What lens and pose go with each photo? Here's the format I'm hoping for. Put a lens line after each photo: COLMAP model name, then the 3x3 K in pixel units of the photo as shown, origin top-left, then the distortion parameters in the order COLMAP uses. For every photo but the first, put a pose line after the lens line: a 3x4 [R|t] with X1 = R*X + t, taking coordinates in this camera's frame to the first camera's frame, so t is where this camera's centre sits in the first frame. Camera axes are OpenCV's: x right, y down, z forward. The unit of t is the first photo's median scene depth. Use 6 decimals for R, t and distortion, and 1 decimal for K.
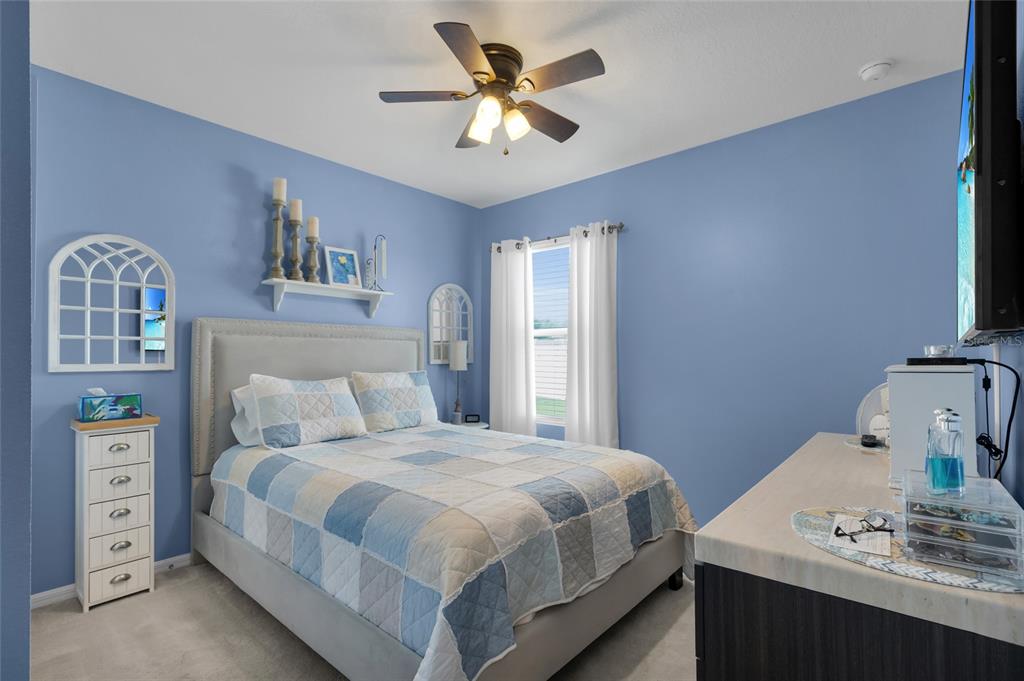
lens RADIAL K [[468.1, 0, 506.4], [0, 468.1, 346.8], [0, 0, 1]] dist [0.009355, -0.000395]
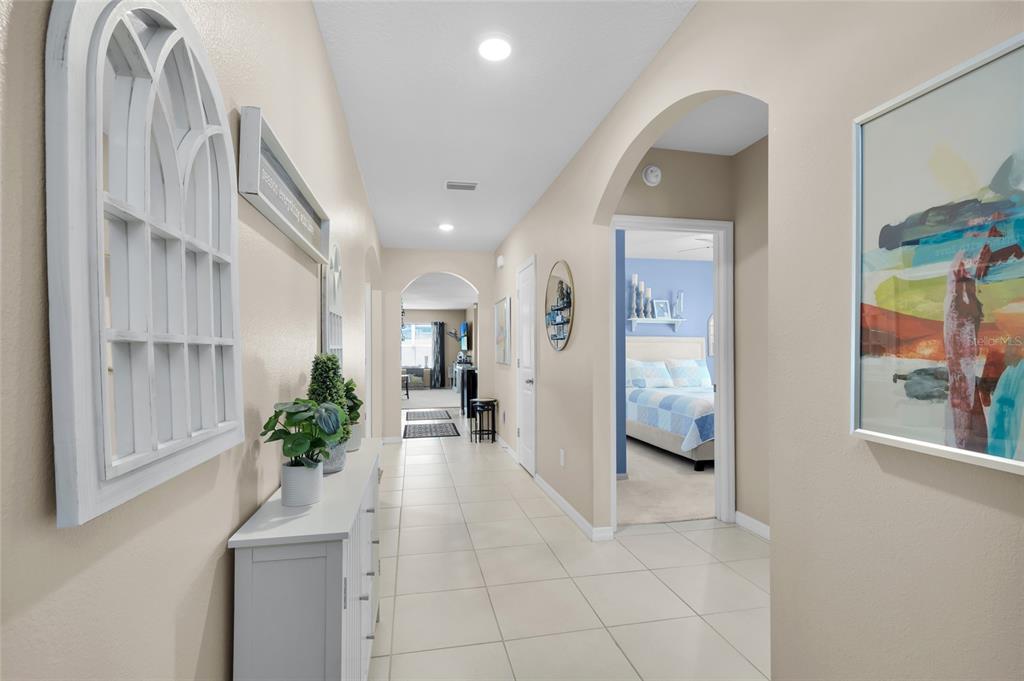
lens RADIAL K [[468.1, 0, 506.8], [0, 468.1, 348.2], [0, 0, 1]] dist [0.009355, -0.000395]
pose [[0.803663, -0.004918, -0.595065, 0.360582], [0.011292, 0.999912, 0.006986, -0.018039], [0.594978, -0.012334, 0.803647, -1.161674]]
